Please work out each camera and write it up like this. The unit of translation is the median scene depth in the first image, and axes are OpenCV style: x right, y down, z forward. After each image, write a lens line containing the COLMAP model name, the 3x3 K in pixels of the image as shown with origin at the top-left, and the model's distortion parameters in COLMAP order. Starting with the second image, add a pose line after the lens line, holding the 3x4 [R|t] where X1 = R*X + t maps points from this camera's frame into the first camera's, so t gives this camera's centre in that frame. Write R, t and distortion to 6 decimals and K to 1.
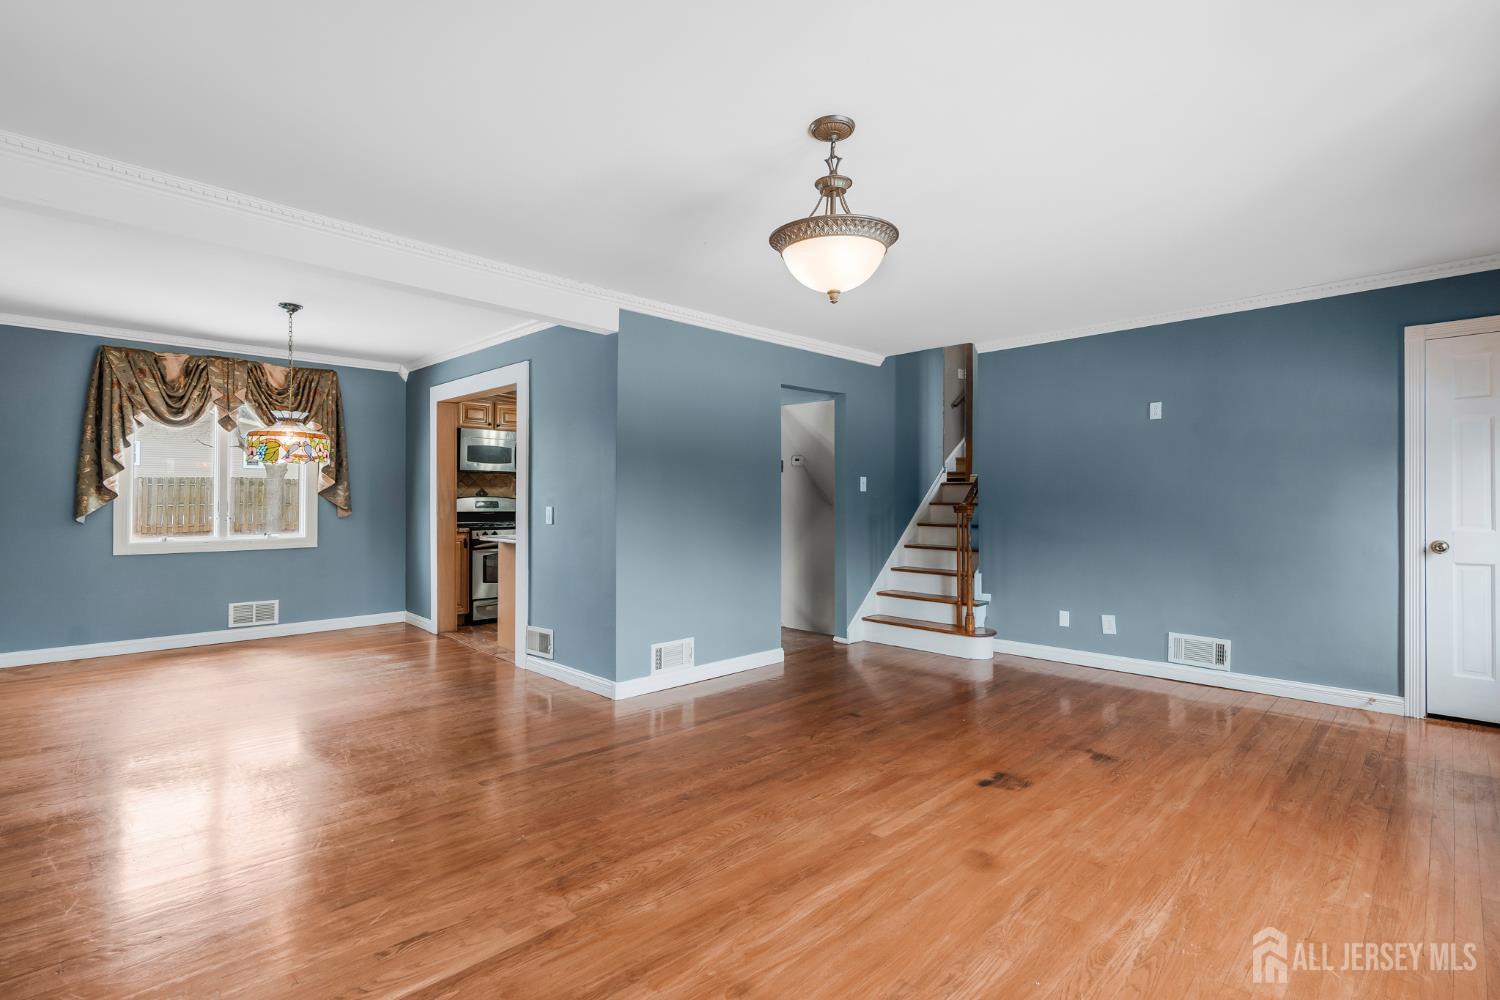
lens RADIAL K [[703.1, 0, 757.8], [0, 703.1, 491.9], [0, 0, 1]] dist [-0.003541, -0.000241]
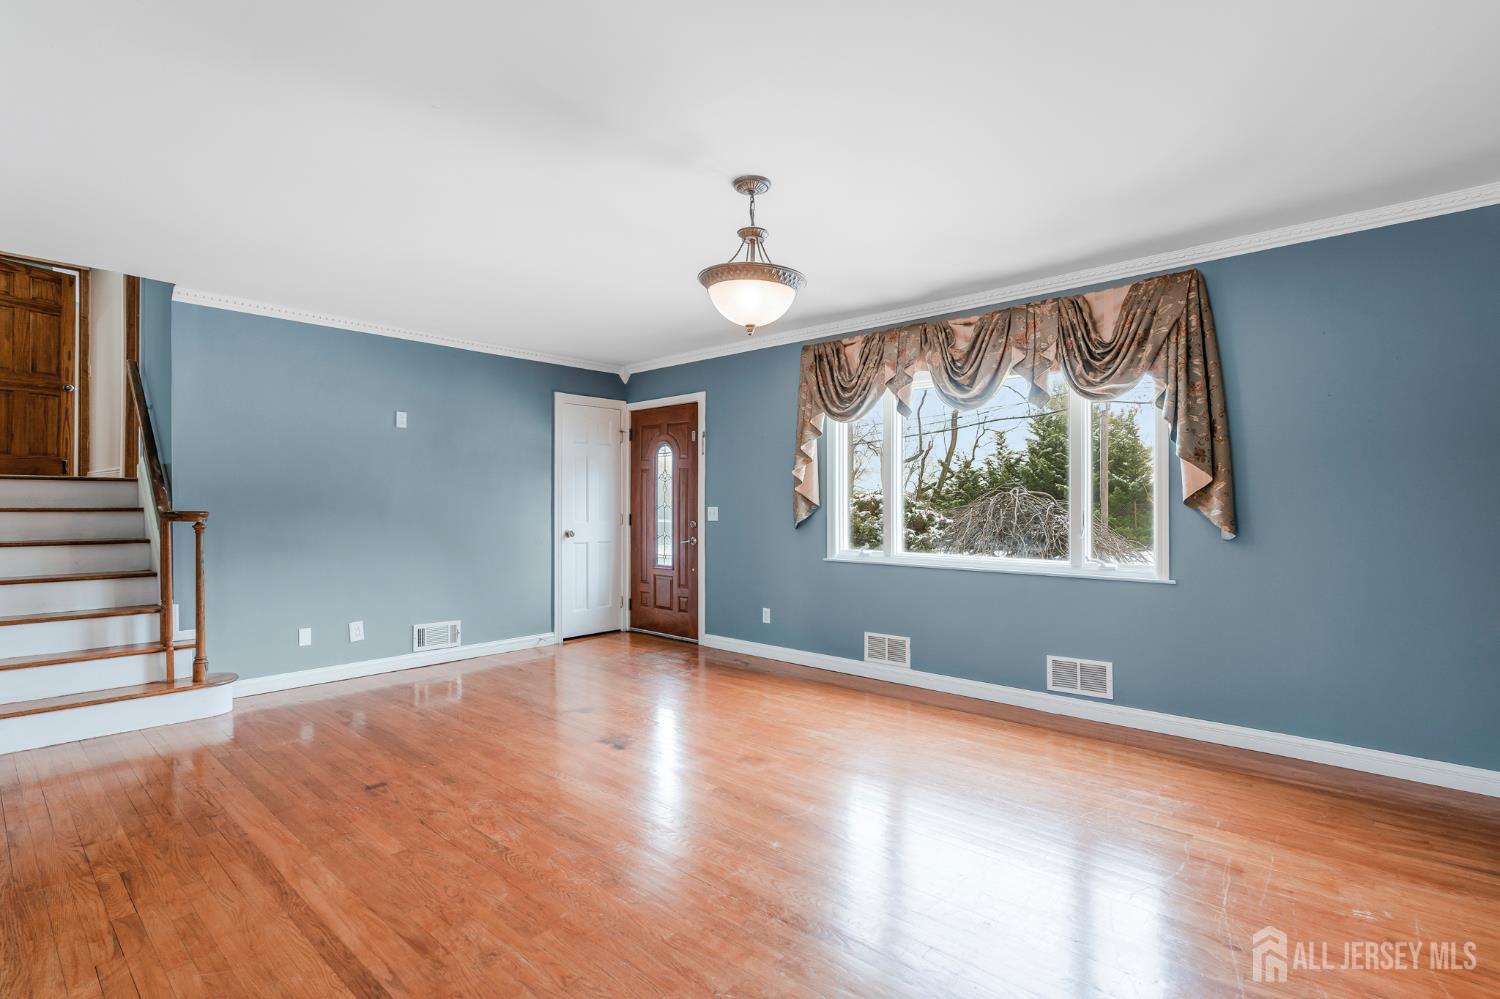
lens RADIAL K [[703.1, 0, 758.1], [0, 703.1, 509.5], [0, 0, 1]] dist [-0.003541, -0.000241]
pose [[-0.053917, -0.005461, 0.998531, -0.639975], [-0.012816, 0.999906, 0.004777, 0.009944], [-0.998463, -0.012539, -0.053982, 0.633735]]
